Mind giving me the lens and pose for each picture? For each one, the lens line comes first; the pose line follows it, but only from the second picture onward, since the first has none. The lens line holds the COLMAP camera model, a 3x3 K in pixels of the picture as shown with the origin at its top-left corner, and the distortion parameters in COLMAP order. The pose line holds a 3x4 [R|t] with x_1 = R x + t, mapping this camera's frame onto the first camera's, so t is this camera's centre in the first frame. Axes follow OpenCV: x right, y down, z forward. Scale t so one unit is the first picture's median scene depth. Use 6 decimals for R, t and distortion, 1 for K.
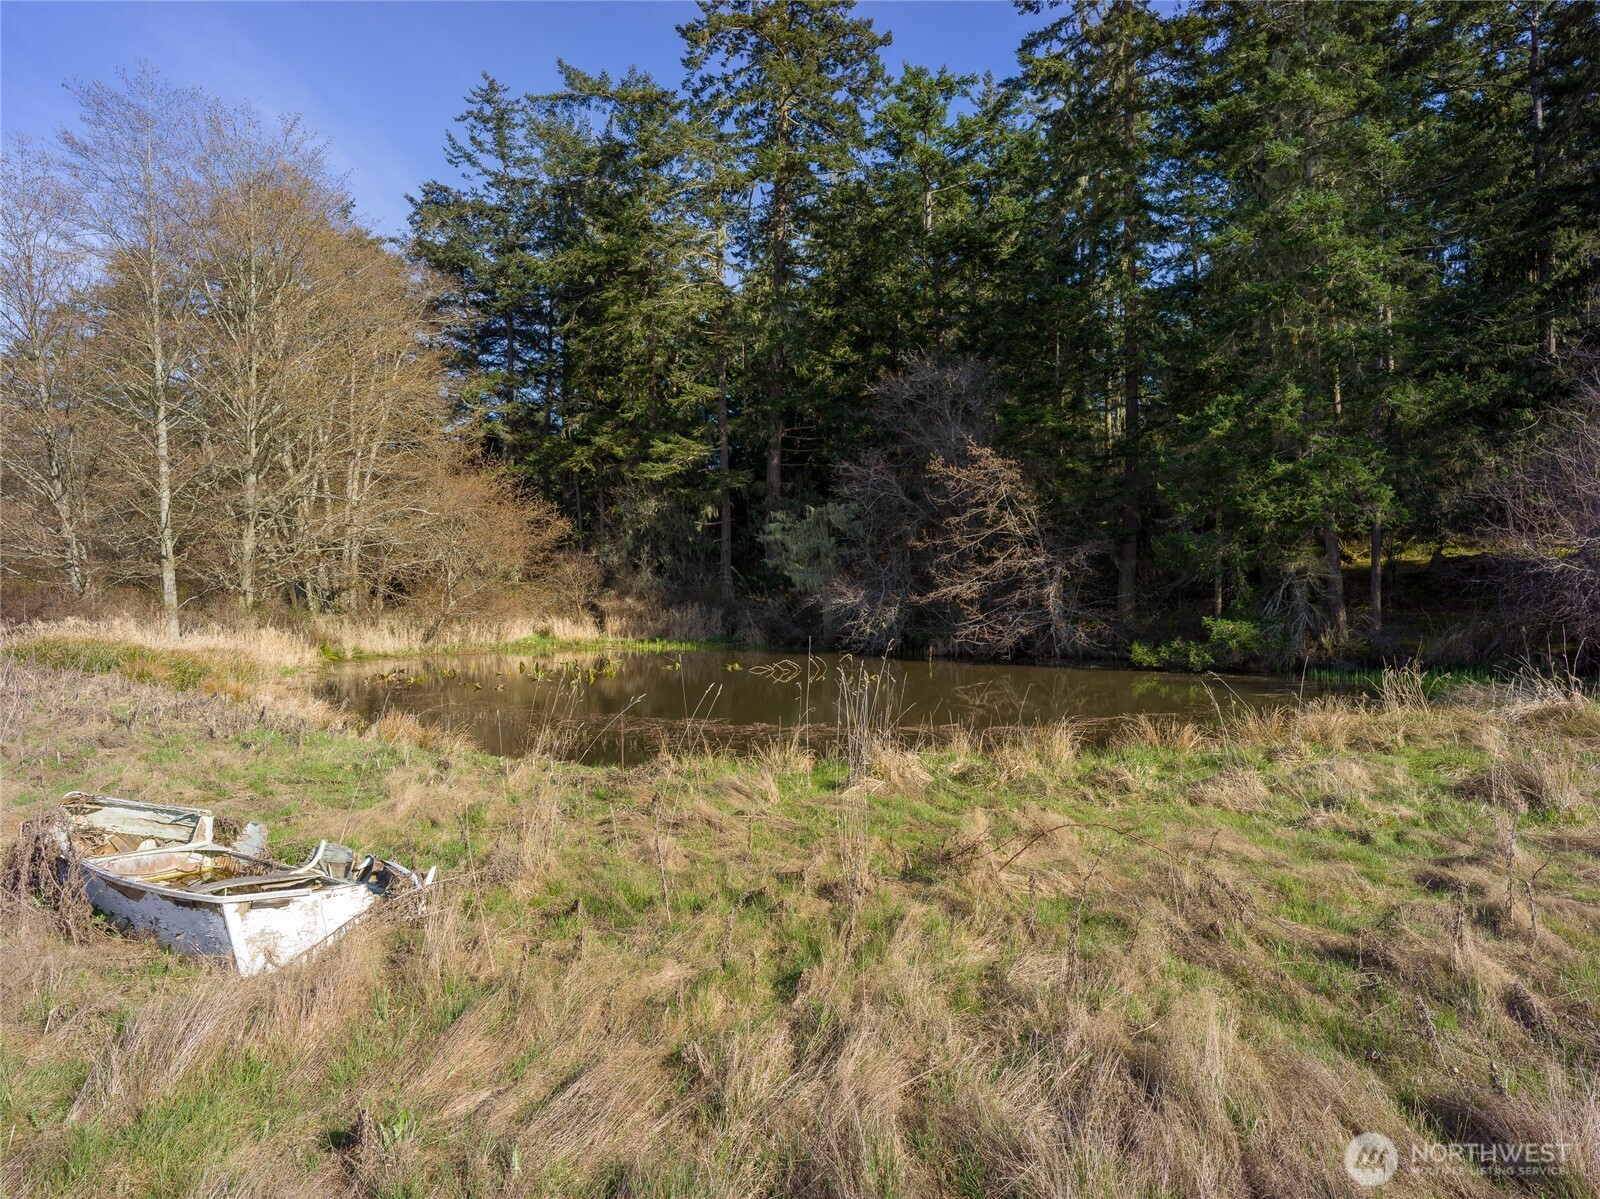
lens RADIAL K [[1041.6, 0, 802.5], [0, 1041.6, 600.7], [0, 0, 1]] dist [-0.004358, -0.001348]
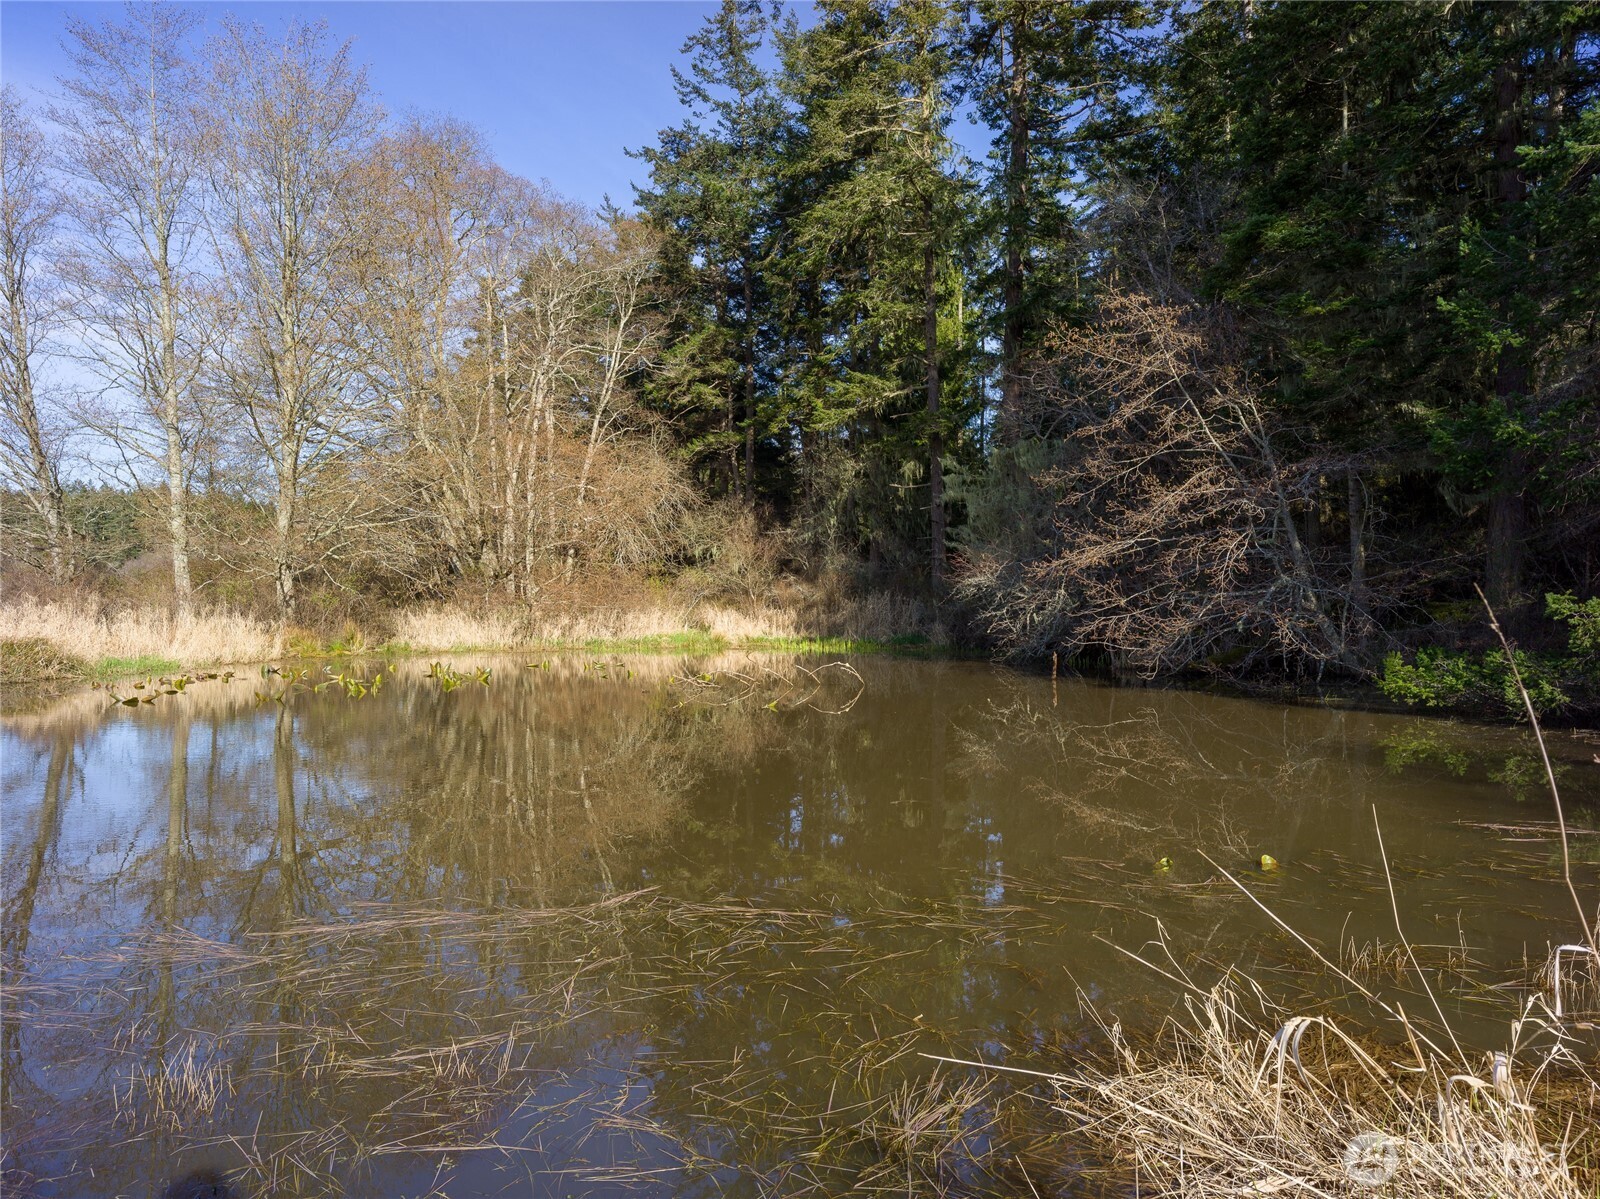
lens RADIAL K [[1041.6, 0, 800.7], [0, 1041.6, 603.3], [0, 0, 1]] dist [-0.004358, -0.001348]
pose [[0.892965, -0.002938, -0.450117, 0.186463], [0.003557, 0.999994, 0.000528, 0.010999], [0.450113, -0.002073, 0.892969, 0.299054]]
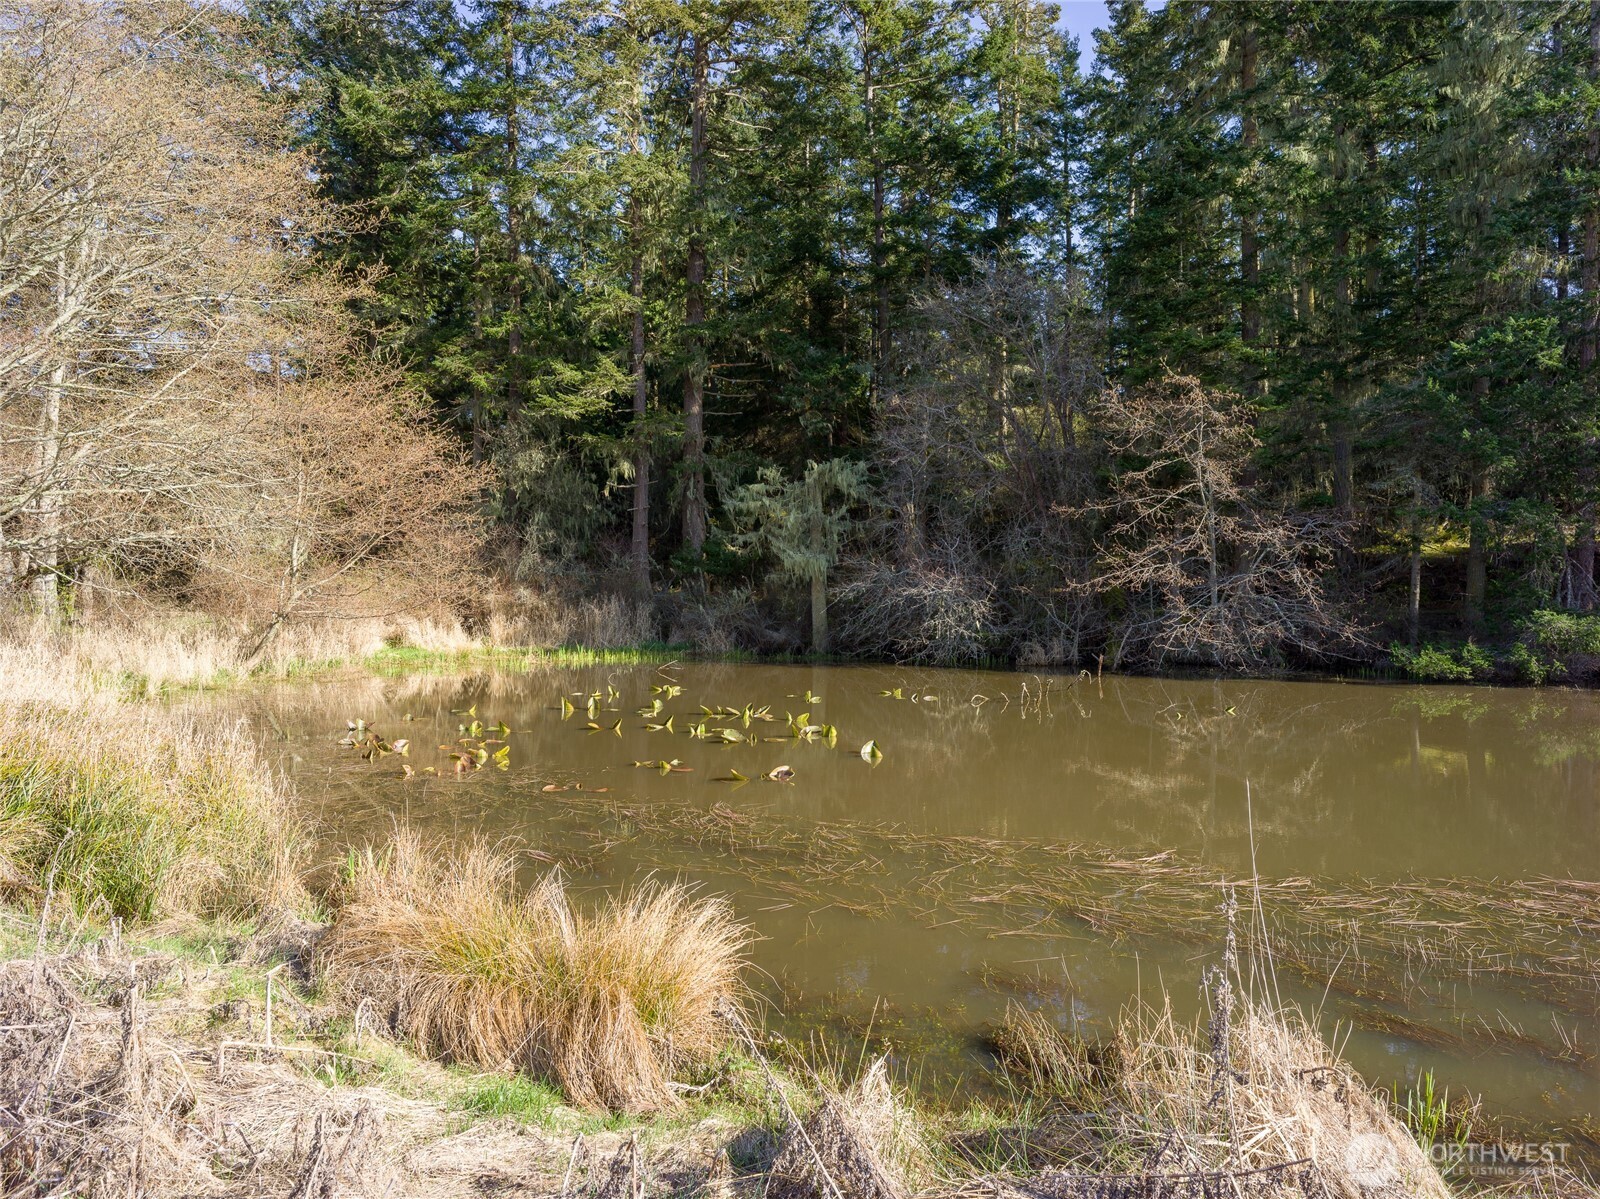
lens RADIAL K [[1041.6, 0, 794.9], [0, 1041.6, 599.5], [0, 0, 1]] dist [-0.004358, -0.001348]
pose [[0.947724, -0.001028, 0.319090, -0.215848], [0.001156, 0.999999, -0.000212, 0.004991], [-0.319090, 0.000570, 0.947724, 0.290556]]
